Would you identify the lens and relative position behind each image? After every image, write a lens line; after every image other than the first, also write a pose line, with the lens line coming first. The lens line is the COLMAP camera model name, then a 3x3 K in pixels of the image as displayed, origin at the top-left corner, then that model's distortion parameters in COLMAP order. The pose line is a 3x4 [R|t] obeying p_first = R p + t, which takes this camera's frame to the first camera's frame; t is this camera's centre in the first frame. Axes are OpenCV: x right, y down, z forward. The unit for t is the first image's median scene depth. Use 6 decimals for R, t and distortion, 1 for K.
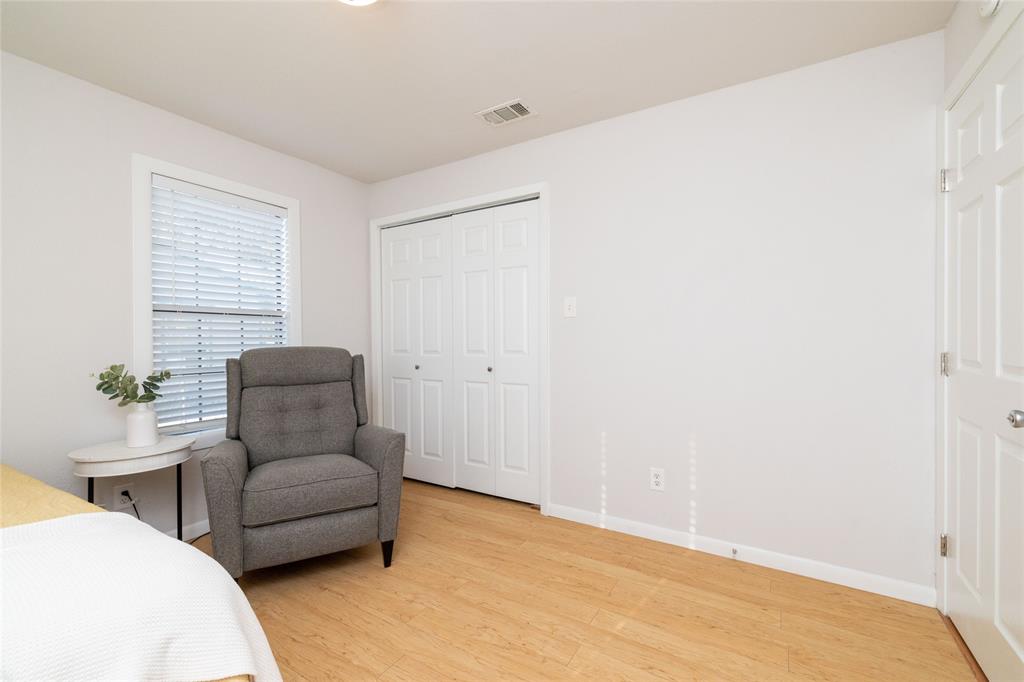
lens RADIAL K [[440.0, 0, 512.0], [0, 440.0, 341.0], [0, 0, 1]] dist [-0.001690, 0.001276]
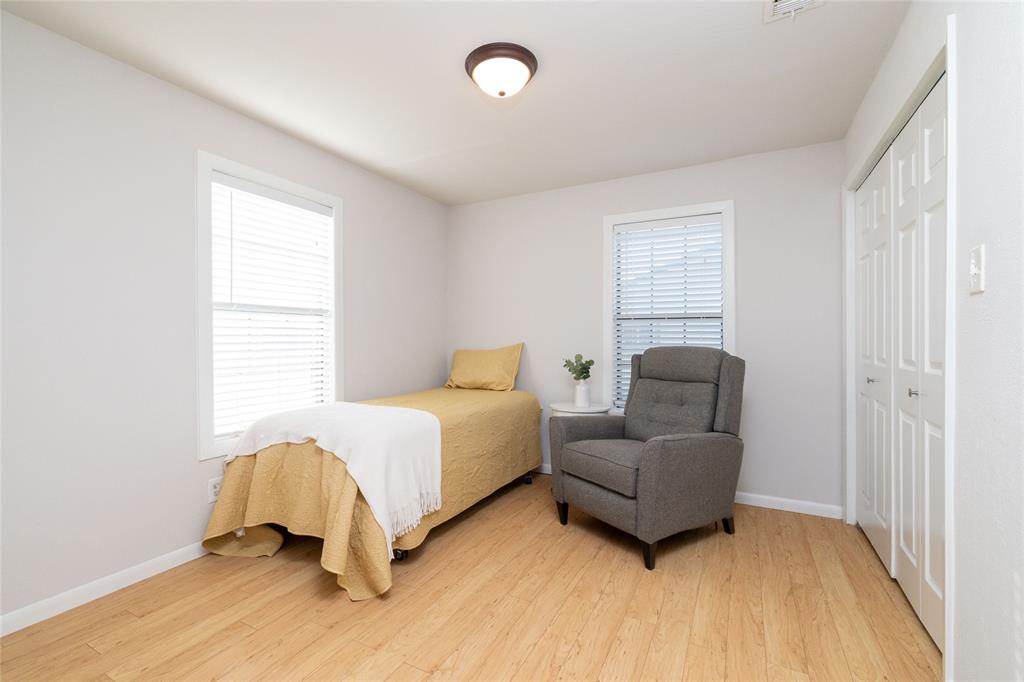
lens RADIAL K [[440.0, 0, 512.0], [0, 440.0, 341.0], [0, 0, 1]] dist [-0.001690, 0.001276]
pose [[0.059748, 0.006490, -0.998192, 0.612620], [-0.006480, 0.999960, 0.006113, -0.003775], [0.998192, 0.006104, 0.059788, 0.563752]]
